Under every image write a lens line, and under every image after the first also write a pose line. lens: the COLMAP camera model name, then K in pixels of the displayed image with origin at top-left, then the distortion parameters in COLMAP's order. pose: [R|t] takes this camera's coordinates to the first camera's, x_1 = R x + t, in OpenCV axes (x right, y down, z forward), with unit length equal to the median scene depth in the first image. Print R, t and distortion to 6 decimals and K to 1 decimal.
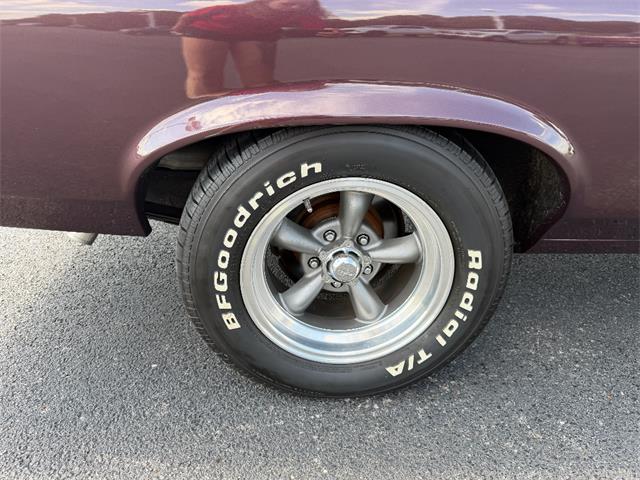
lens RADIAL K [[460.4, 0, 320.0], [0, 460.4, 240.0], [0, 0, 1]] dist [0.100593, -0.101948]
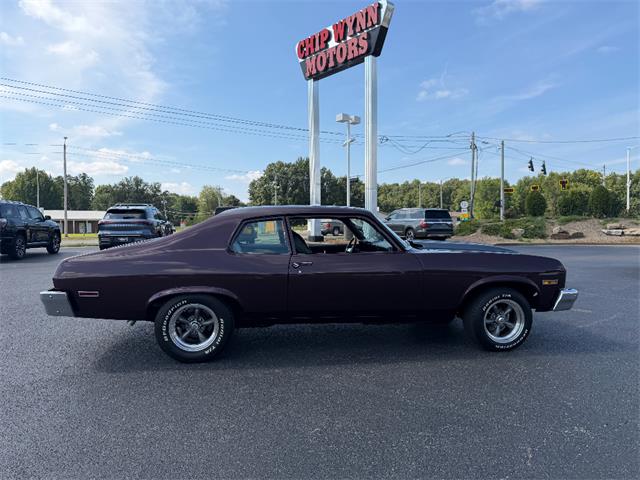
lens RADIAL K [[479.6, 0, 326.5], [0, 479.6, 232.5], [0, 0, 1]] dist [0.026926, -0.007561]
pose [[0.994998, -0.019241, 0.098027, 0.853444], [0.054560, 0.926665, -0.371908, 0.981638], [-0.083683, 0.375396, 0.923079, -3.549316]]
